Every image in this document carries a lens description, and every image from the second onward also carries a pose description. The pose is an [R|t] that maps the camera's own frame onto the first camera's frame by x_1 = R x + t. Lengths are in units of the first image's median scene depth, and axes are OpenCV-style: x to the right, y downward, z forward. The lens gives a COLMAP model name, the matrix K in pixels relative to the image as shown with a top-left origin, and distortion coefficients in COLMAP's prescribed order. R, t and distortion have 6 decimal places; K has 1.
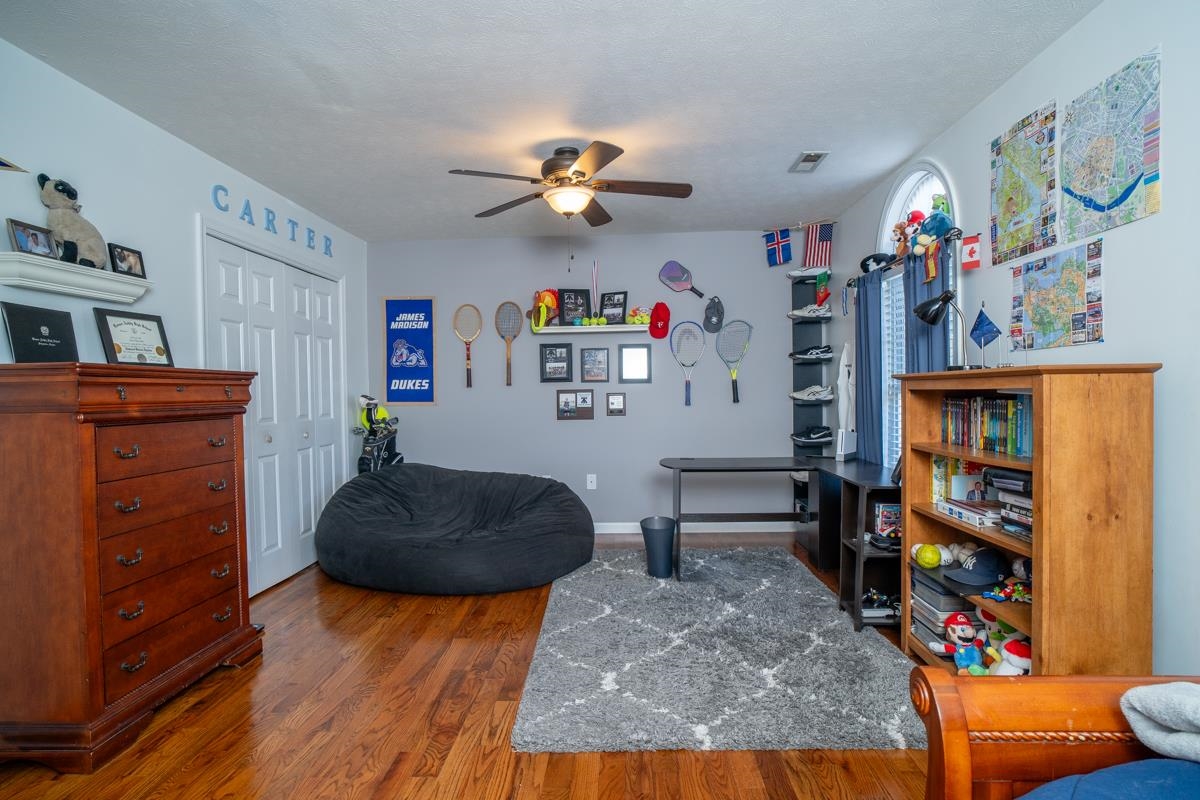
lens RADIAL K [[624.3, 0, 600.2], [0, 624.3, 406.0], [0, 0, 1]] dist [-0.060025, 0.028322]
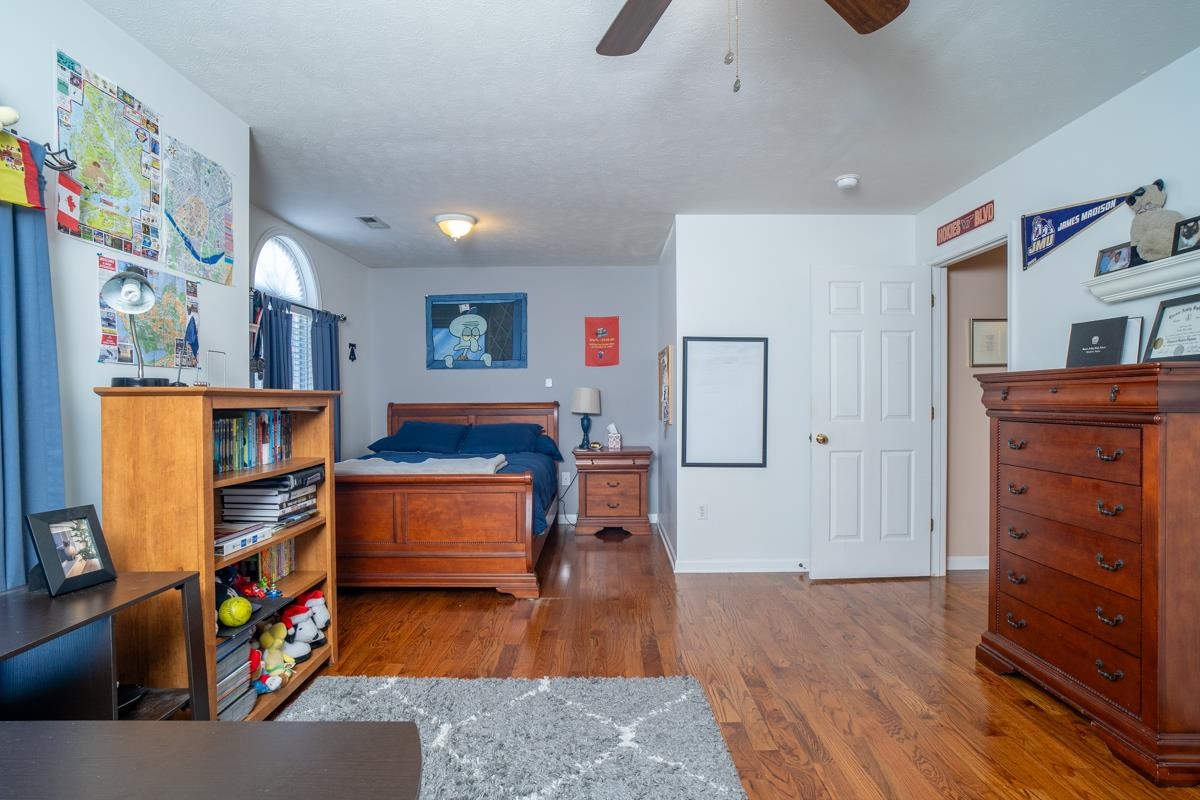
lens RADIAL K [[624.3, 0, 600.2], [0, 624.3, 406.0], [0, 0, 1]] dist [-0.060025, 0.028322]
pose [[-0.999146, 0.021514, -0.035266, 0.078434], [0.020366, 0.999261, 0.032583, -0.051327], [0.035940, 0.031837, -0.998847, 2.018420]]
